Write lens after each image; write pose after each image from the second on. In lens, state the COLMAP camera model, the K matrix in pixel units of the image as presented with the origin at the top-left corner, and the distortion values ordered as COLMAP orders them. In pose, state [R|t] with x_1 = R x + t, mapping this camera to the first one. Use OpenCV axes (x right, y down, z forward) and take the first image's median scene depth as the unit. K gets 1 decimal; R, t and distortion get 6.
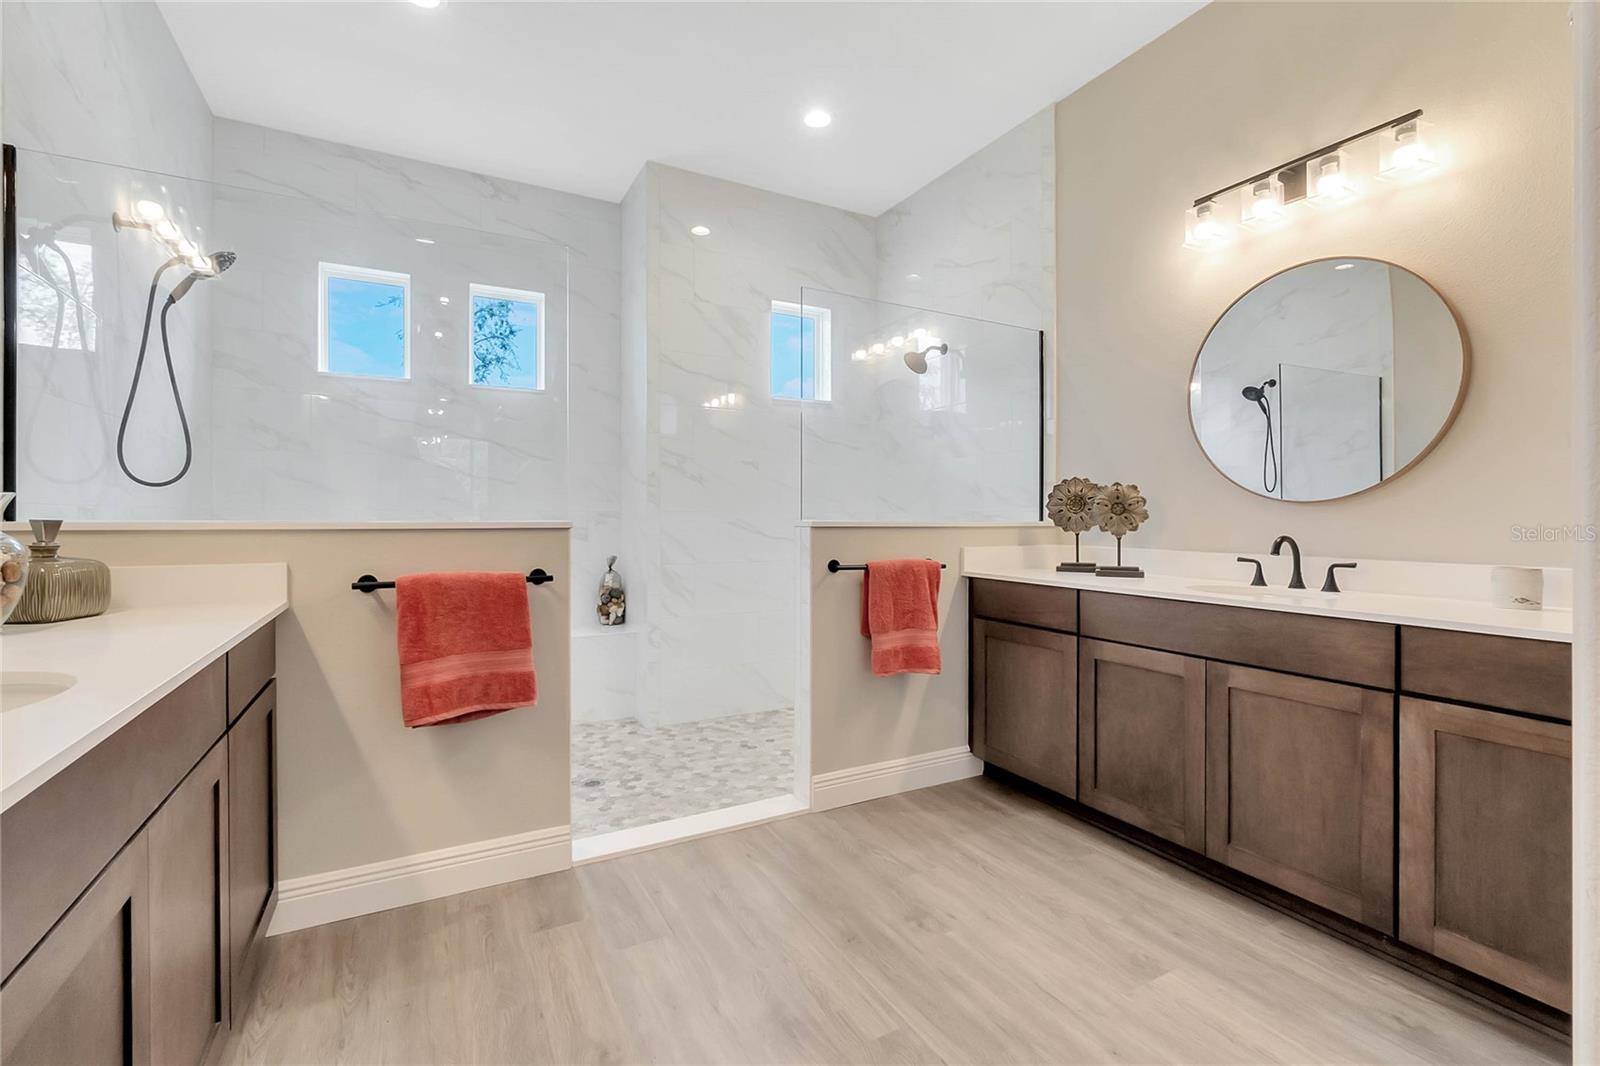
lens RADIAL K [[707.8, 0, 802.4], [0, 707.8, 518.0], [0, 0, 1]] dist [-0.004308, -0.000480]
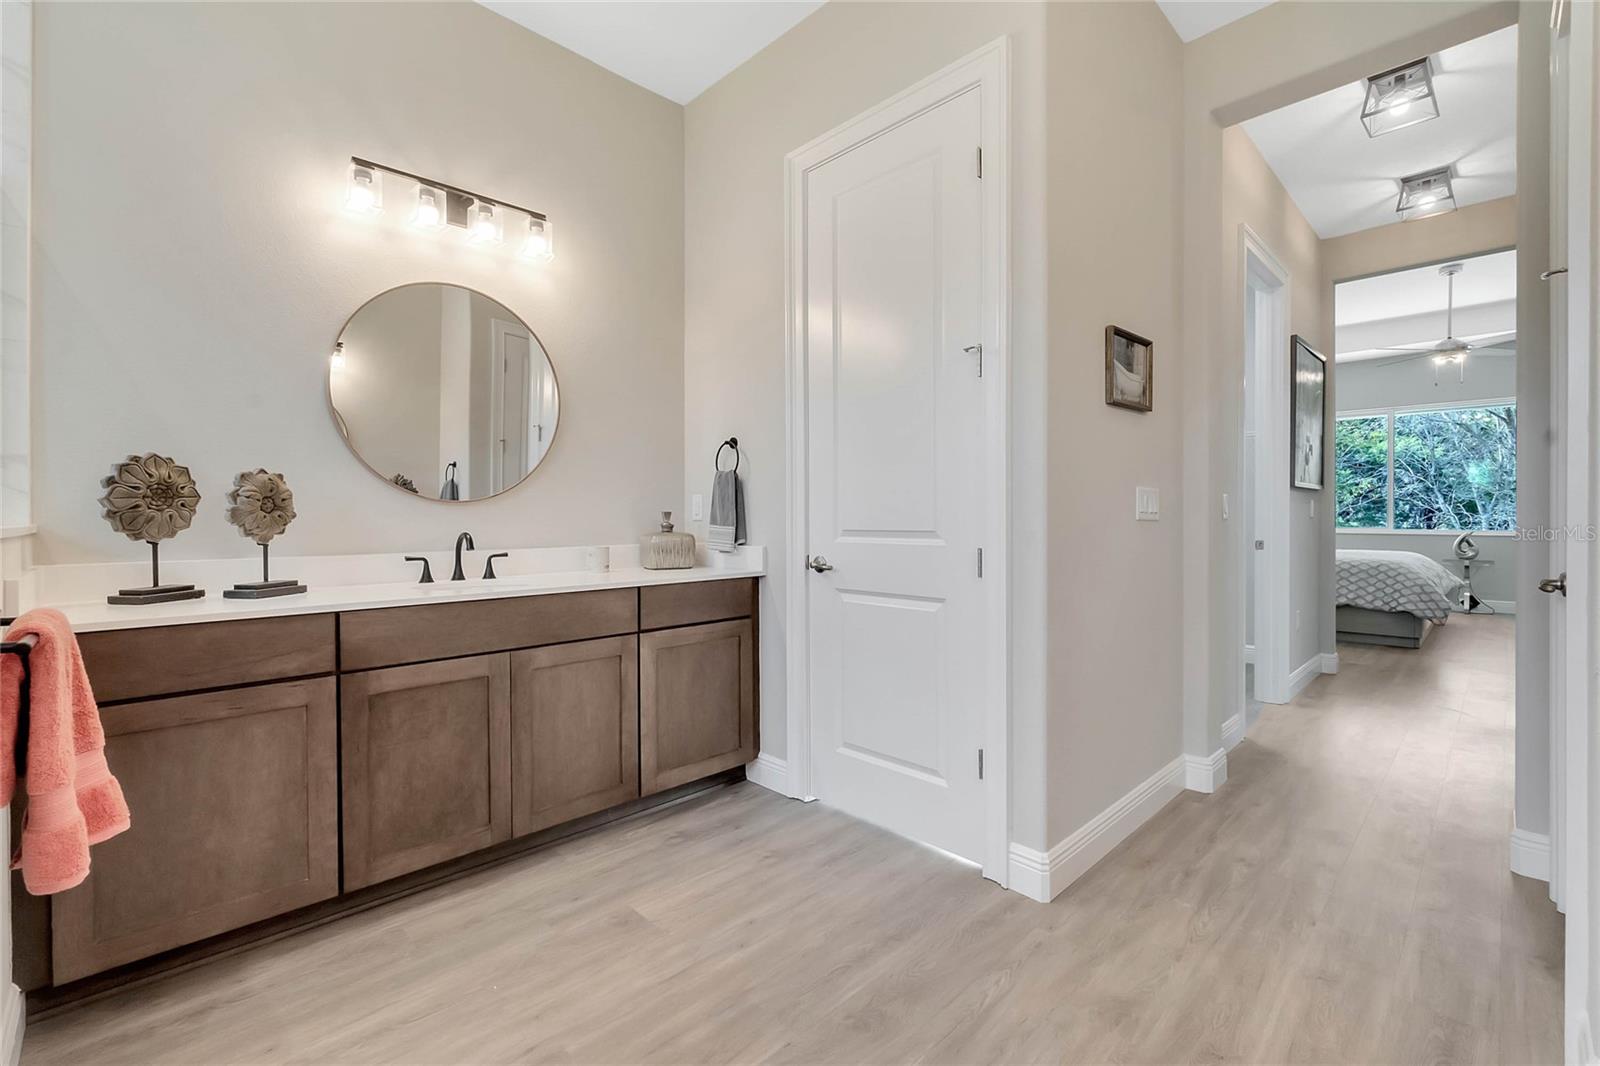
lens RADIAL K [[695.2, 0, 796.4], [0, 695.2, 525.1], [0, 0, 1]] dist [0.007378, -0.000120]
pose [[-0.262141, -0.013996, 0.964928, -0.470812], [0.005972, 0.999852, 0.016124, -0.000477], [-0.965011, 0.009989, -0.262019, 0.762320]]
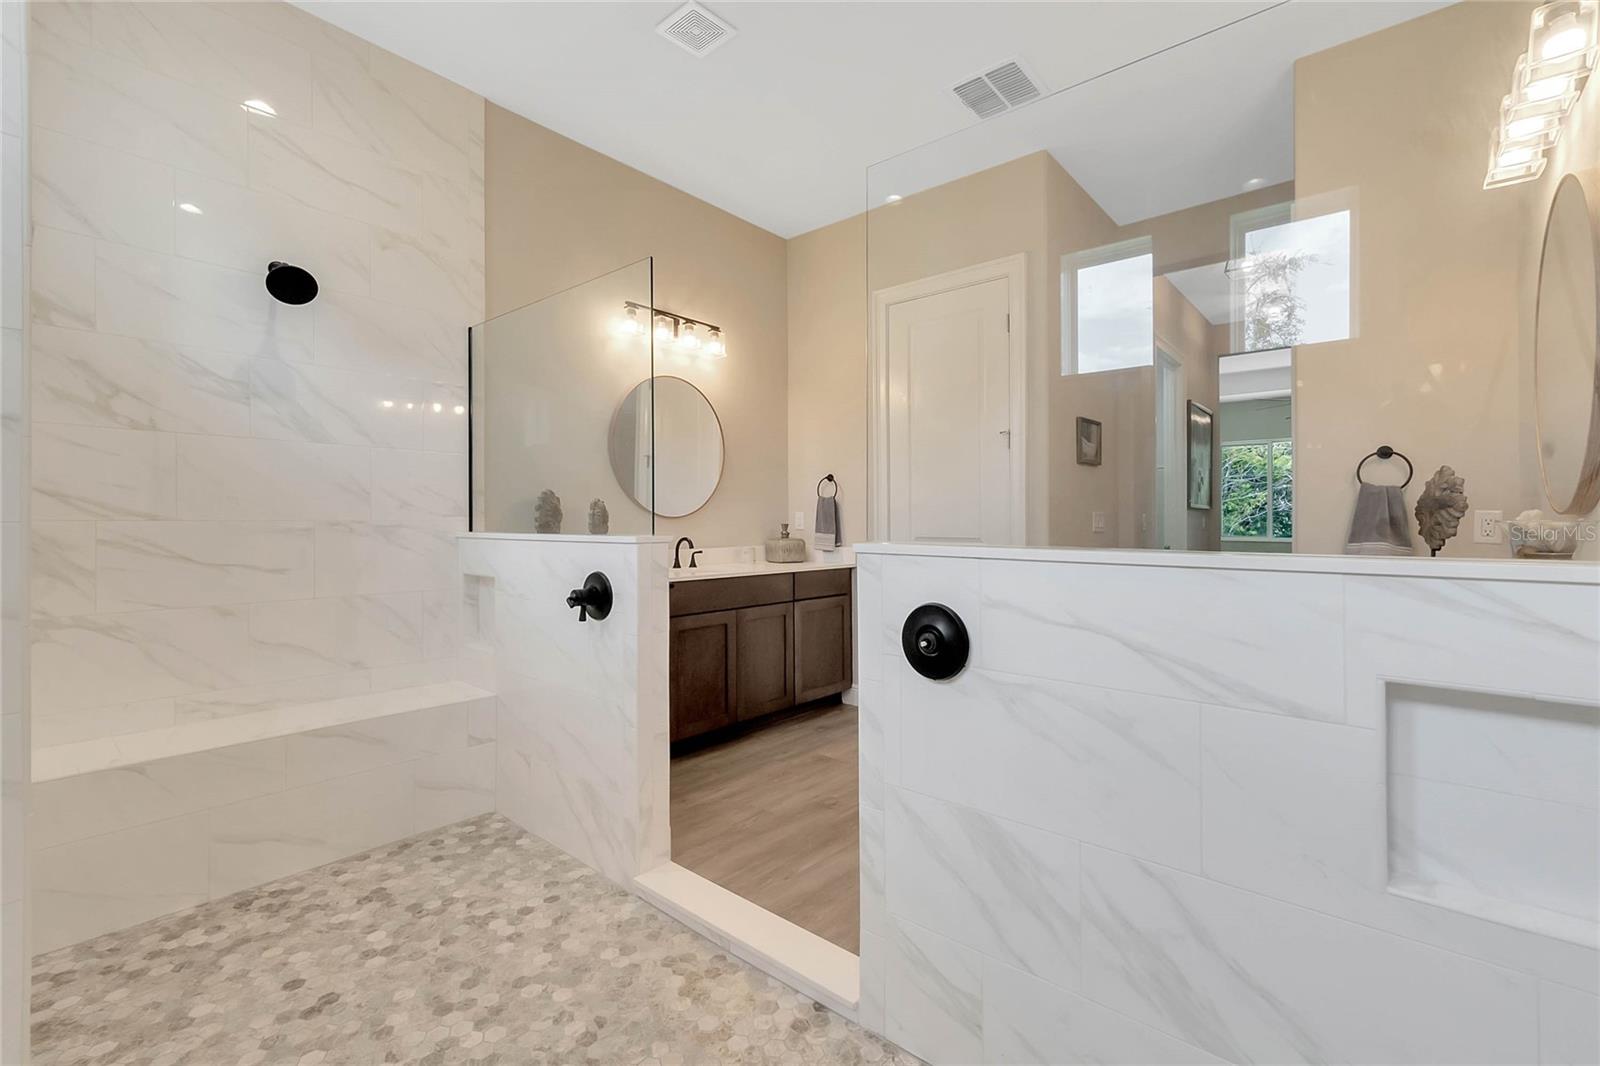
lens RADIAL K [[707.8, 0, 802.4], [0, 707.8, 518.0], [0, 0, 1]] dist [-0.004308, -0.000480]
pose [[-0.359811, -0.001043, 0.933025, -0.980765], [-0.003982, 0.999992, -0.000418, -0.021114], [-0.933017, -0.003866, -0.359813, 1.309058]]
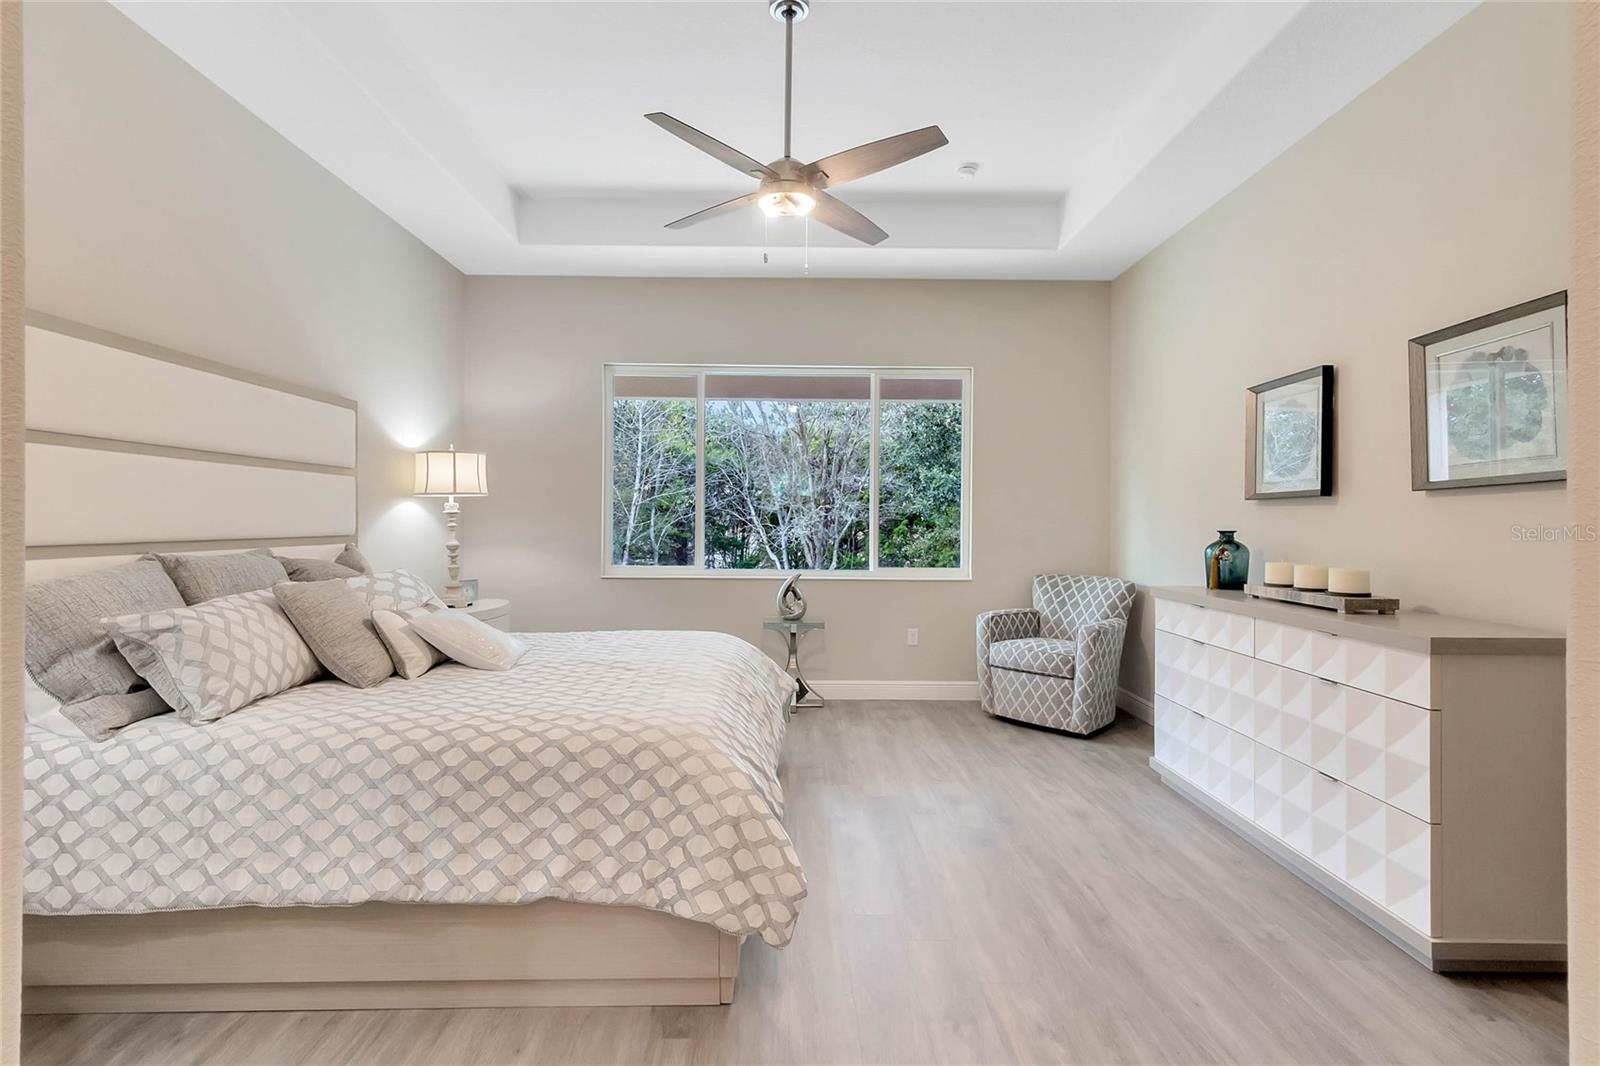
lens RADIAL K [[707.8, 0, 802.4], [0, 707.8, 518.0], [0, 0, 1]] dist [-0.004308, -0.000480]
pose [[-0.884233, -0.008702, 0.466965, 0.635383], [-0.007975, 0.999962, 0.003533, -0.055081], [-0.466978, -0.000600, -0.884269, -0.941263]]
